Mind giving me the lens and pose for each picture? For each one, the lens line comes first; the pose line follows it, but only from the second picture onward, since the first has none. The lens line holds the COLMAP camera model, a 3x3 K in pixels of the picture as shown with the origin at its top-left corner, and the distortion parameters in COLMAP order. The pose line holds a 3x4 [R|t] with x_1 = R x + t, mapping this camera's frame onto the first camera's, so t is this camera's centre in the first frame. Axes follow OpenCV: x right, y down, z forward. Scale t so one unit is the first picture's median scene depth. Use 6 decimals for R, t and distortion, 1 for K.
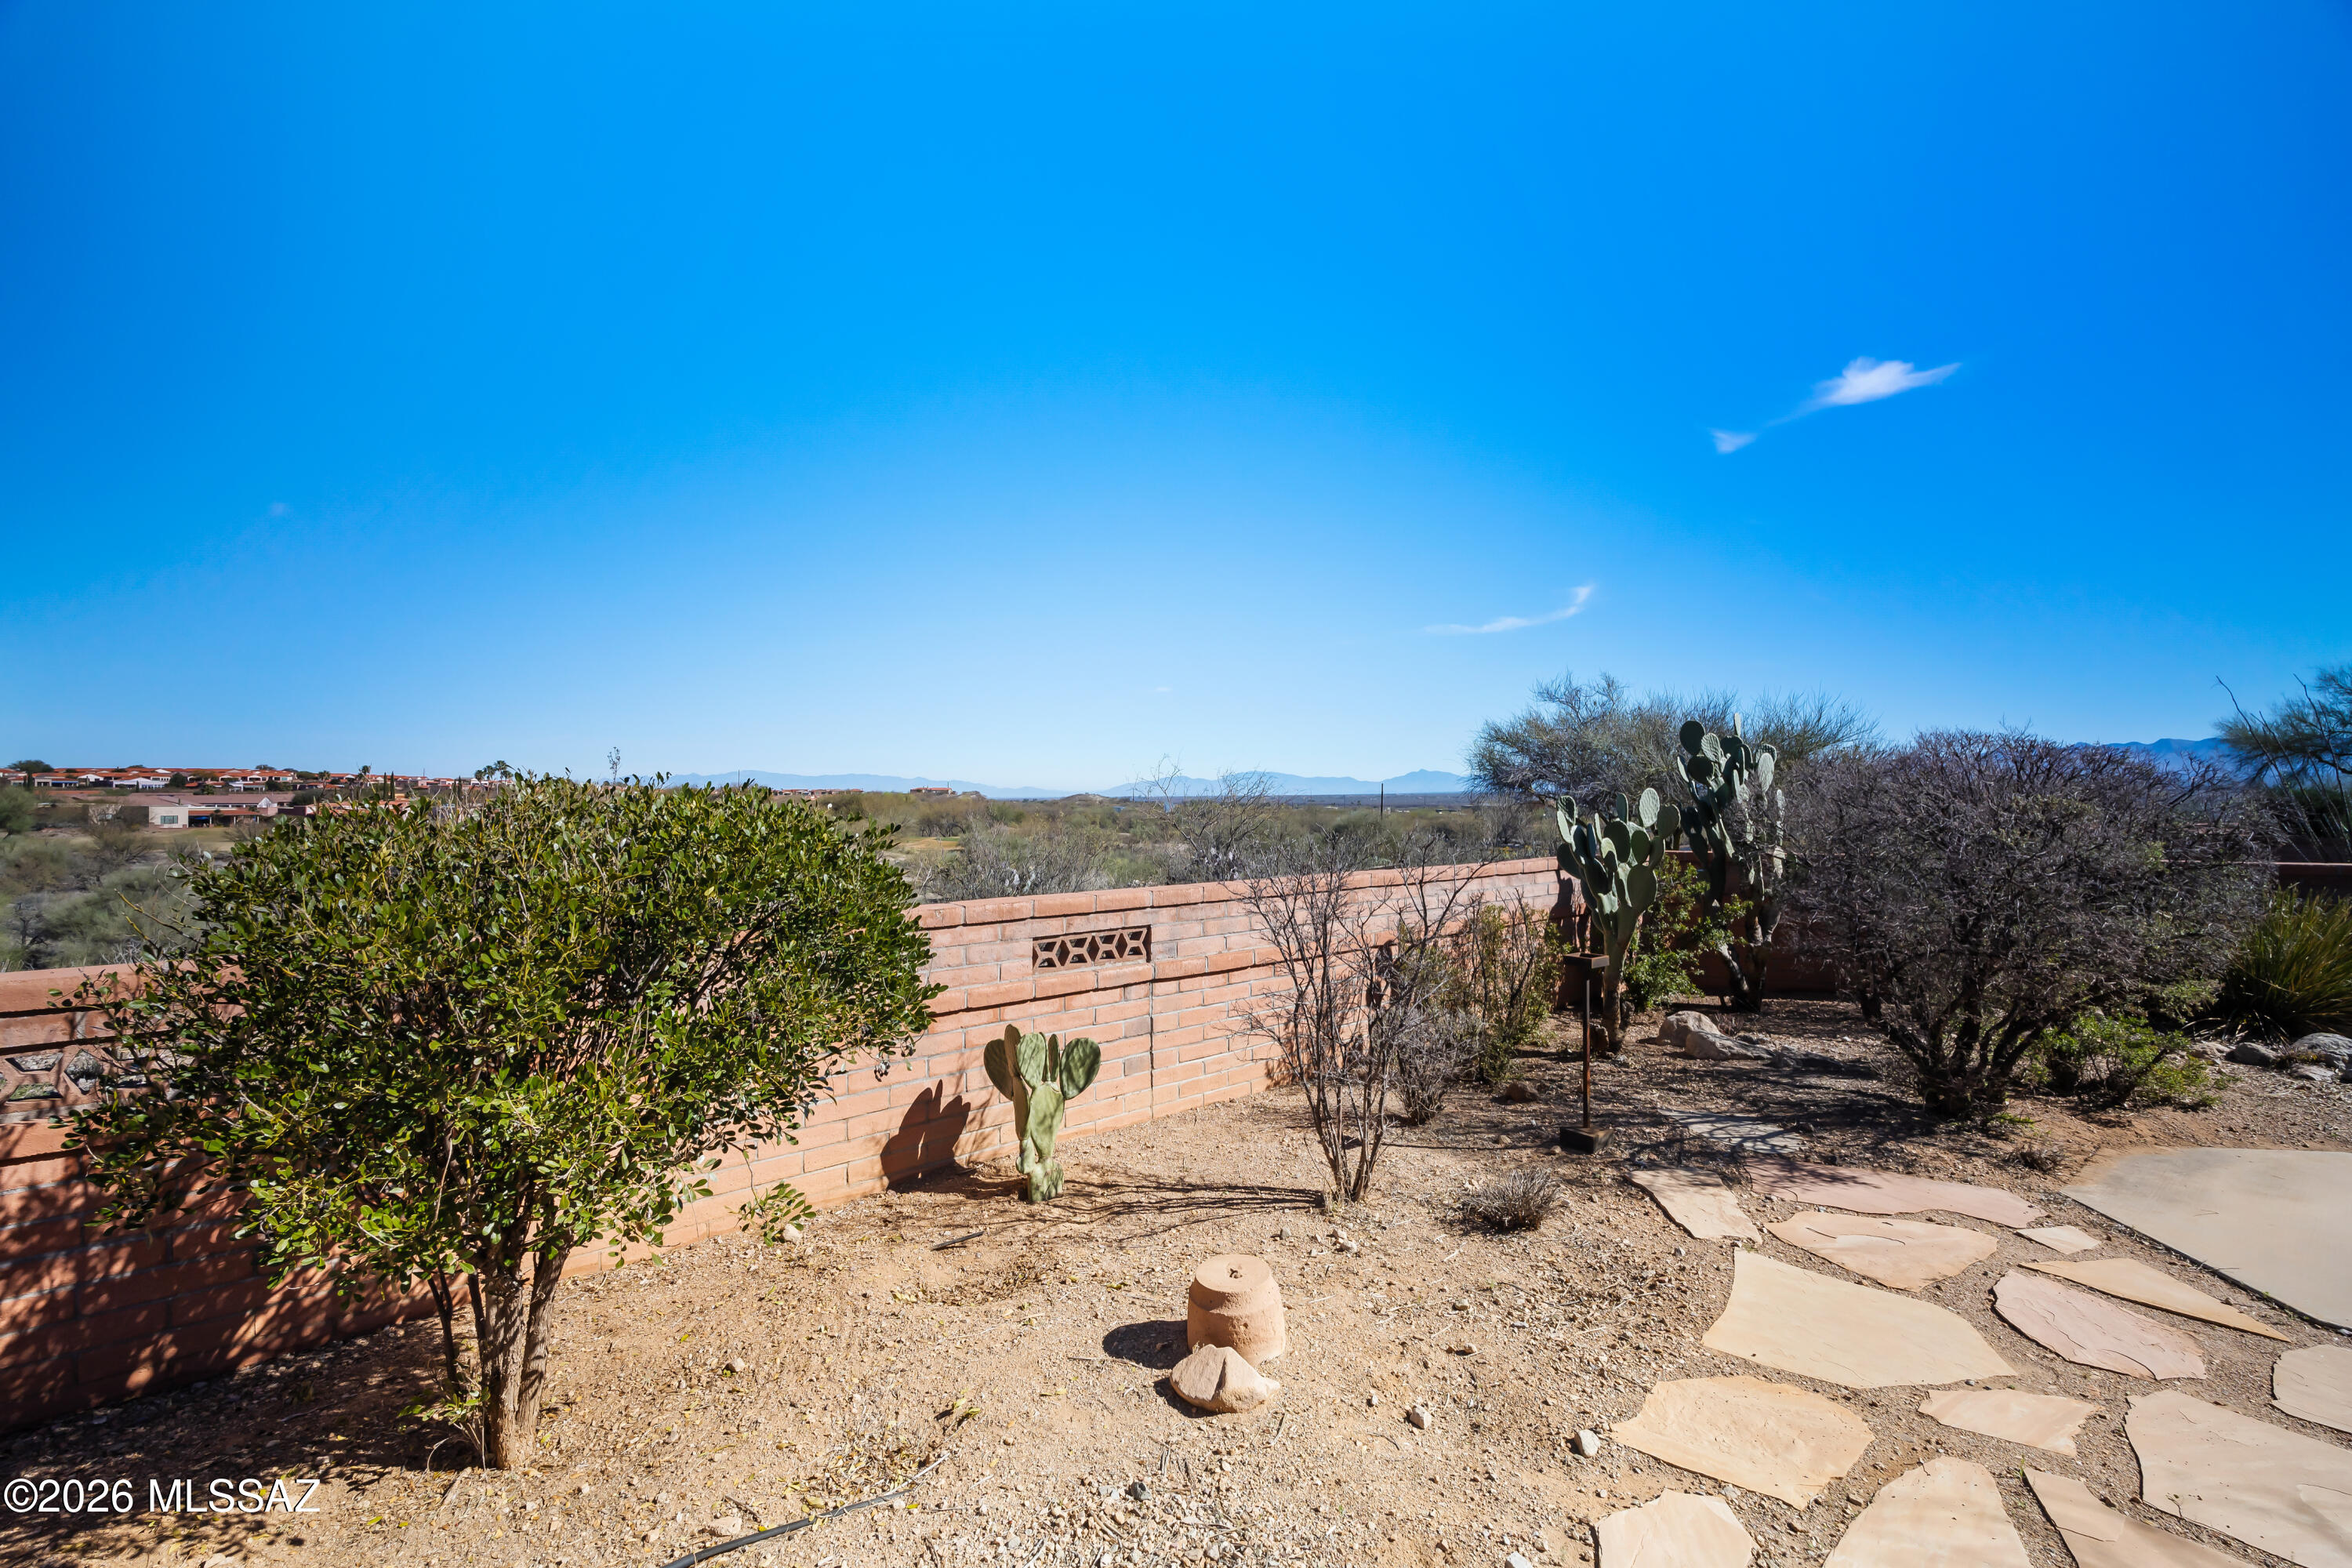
lens RADIAL K [[1029.6, 0, 1182.6], [0, 1029.6, 786.1], [0, 0, 1]] dist [0.000275, -0.000149]
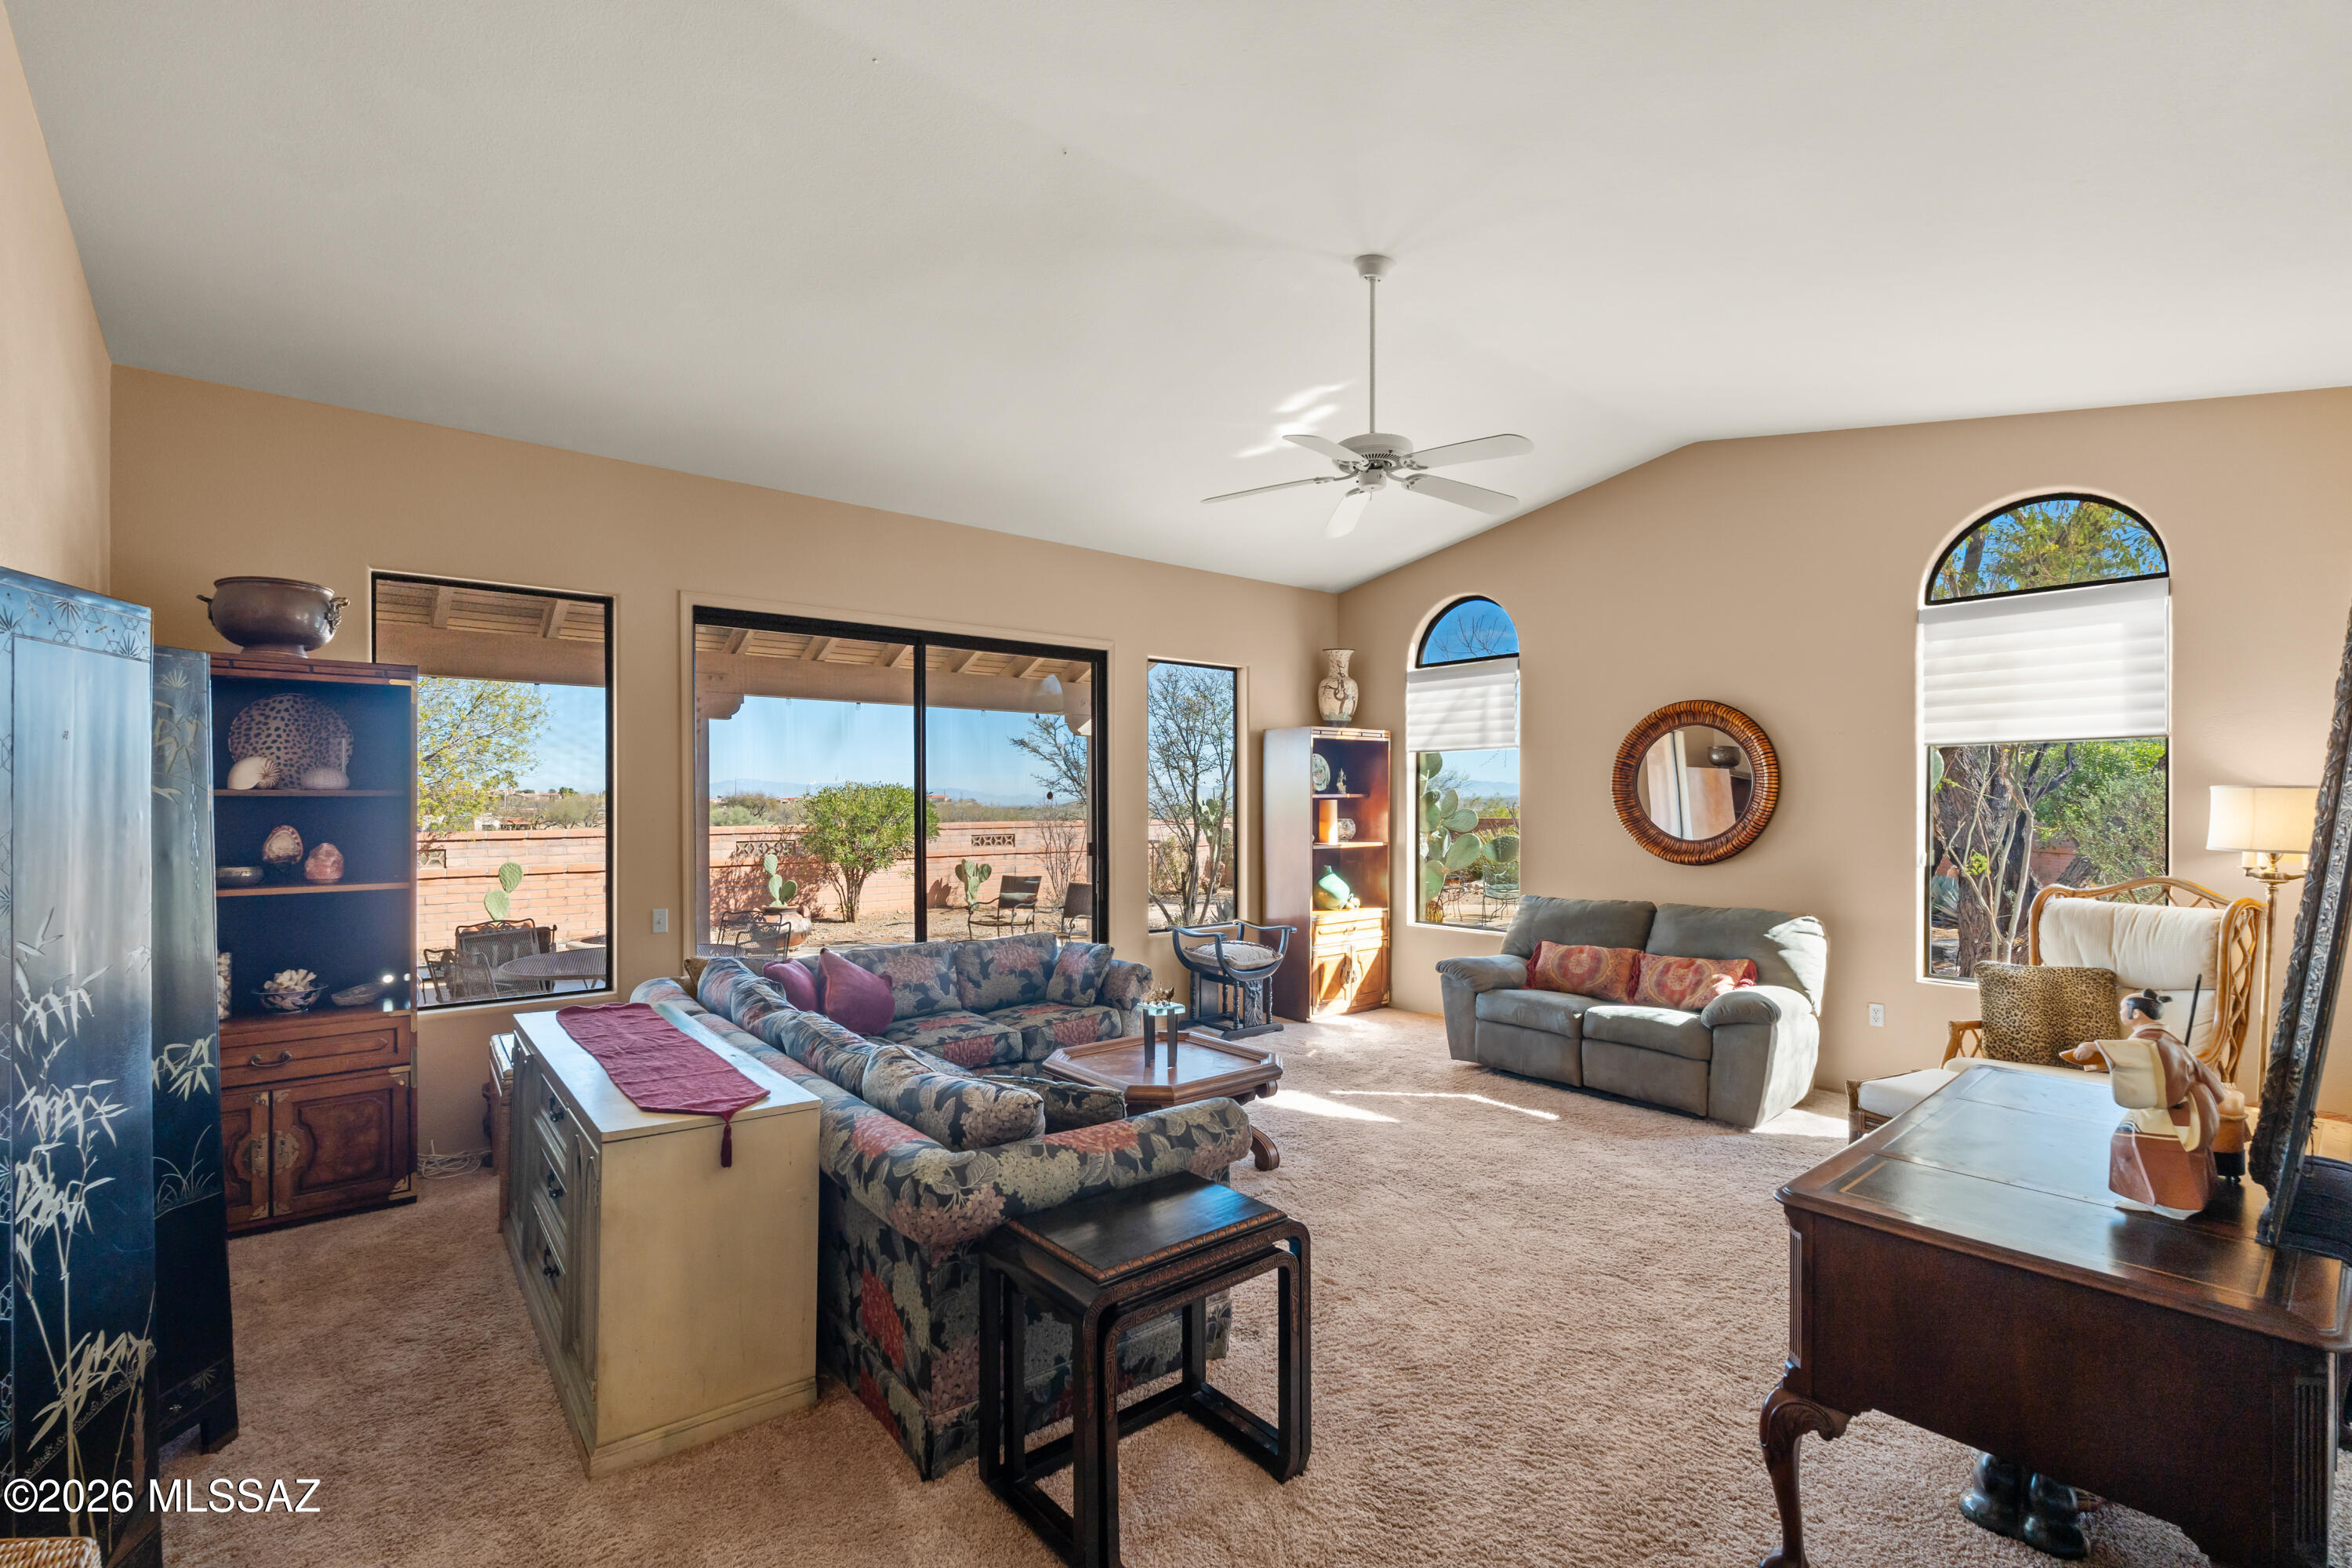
lens RADIAL K [[1029.6, 0, 1169.7], [0, 1029.6, 789.9], [0, 0, 1]] dist [0.000275, -0.000149]
pose [[0.999819, -0.002445, -0.018851, 0.441379], [0.002575, 0.999973, 0.006884, -0.006258], [0.018834, -0.006931, 0.999799, -1.807559]]
